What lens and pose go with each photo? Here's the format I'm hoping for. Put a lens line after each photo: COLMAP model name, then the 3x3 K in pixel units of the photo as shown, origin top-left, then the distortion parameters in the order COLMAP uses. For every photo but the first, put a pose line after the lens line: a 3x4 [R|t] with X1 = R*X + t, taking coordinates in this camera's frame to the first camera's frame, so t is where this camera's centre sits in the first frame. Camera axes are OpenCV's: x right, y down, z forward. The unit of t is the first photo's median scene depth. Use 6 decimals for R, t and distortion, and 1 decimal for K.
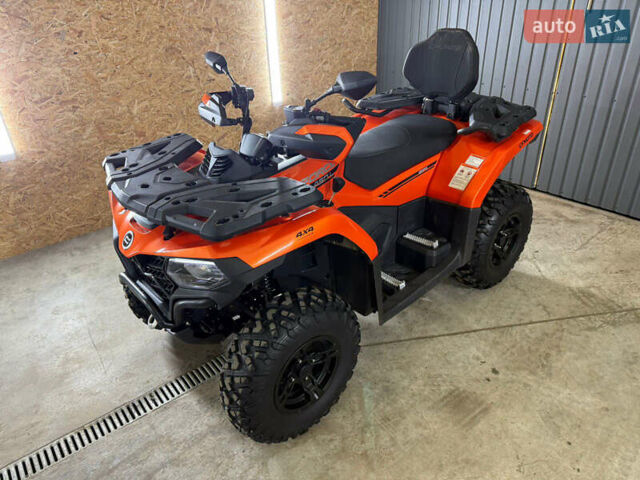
lens RADIAL K [[452.6, 0, 323.0], [0, 452.6, 240.5], [0, 0, 1]] dist [0.042288, -0.049923]
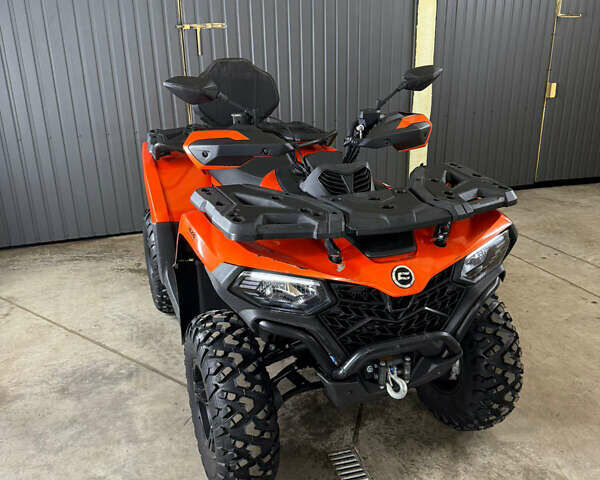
lens RADIAL K [[562.6, 0, 305.2], [0, 562.6, 237.1], [0, 0, 1]] dist [0.103630, -0.180475]
pose [[0.362741, -0.272422, 0.891182, -0.935561], [0.453859, 0.886878, 0.086370, -0.152403], [-0.813899, 0.373141, 0.445348, 0.462482]]
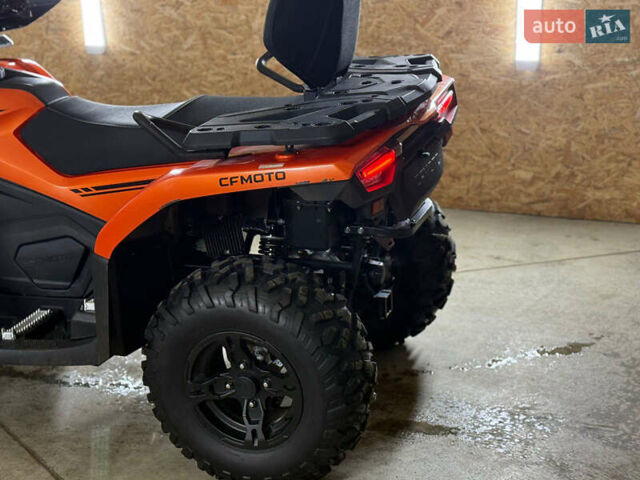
lens RADIAL K [[1090.4, 0, 320.0], [0, 1090.4, 240.0], [0, 0, 1]] dist [0.150816, -0.093856]
pose [[0.472490, 0.310915, -0.824672, 1.398425], [-0.405345, 0.907532, 0.109915, -0.309708], [0.782591, 0.282343, 0.554828, 0.443452]]
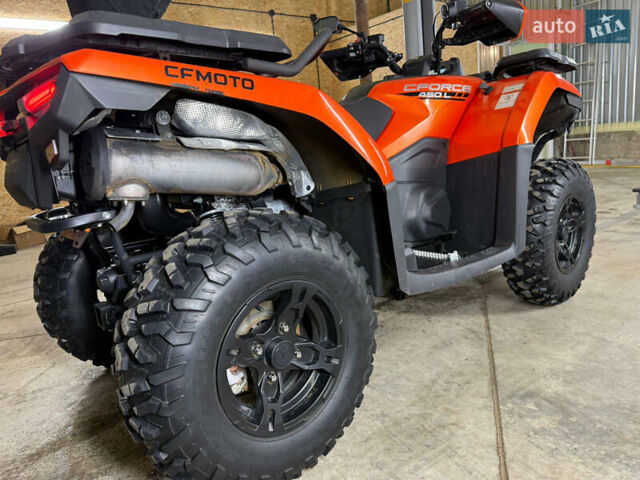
lens RADIAL K [[452.9, 0, 322.9], [0, 452.9, 242.9], [0, 0, 1]] dist [0.038509, -0.047394]
pose [[-0.988572, 0.140315, 0.055112, 0.056685], [0.143358, 0.761945, 0.631576, -0.482219], [0.046627, 0.632259, -0.773353, 1.642372]]
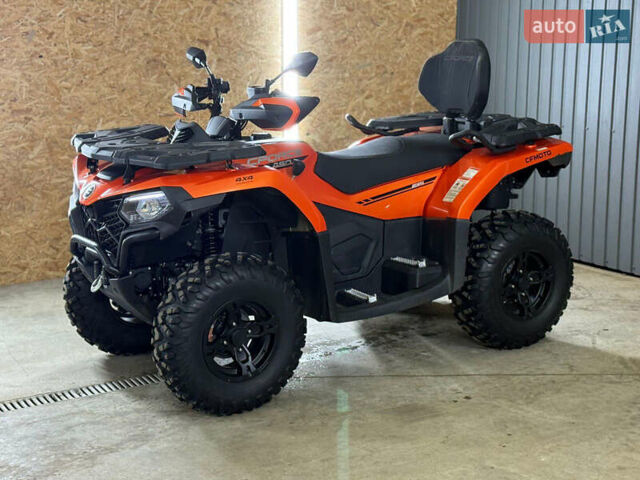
lens RADIAL K [[1090.4, 0, 320.0], [0, 1090.4, 240.0], [0, 0, 1]] dist [0.150816, -0.093856]
pose [[0.987744, 0.058584, -0.144672, 0.342128], [-0.098893, 0.952001, -0.289679, 0.558788], [0.120757, 0.300436, 0.946127, -0.940452]]
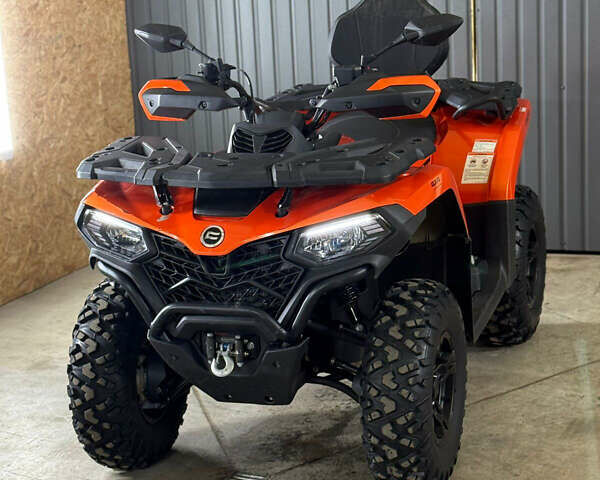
lens RADIAL K [[1374.1, 0, 300.0], [0, 1374.1, 240.0], [0, 0, 1]] dist [0.042176, 0.630809]
pose [[0.874683, -0.115203, 0.470806, -0.954145], [0.252721, 0.937255, -0.240176, 0.409613], [-0.413596, 0.329061, 0.848915, -0.691141]]
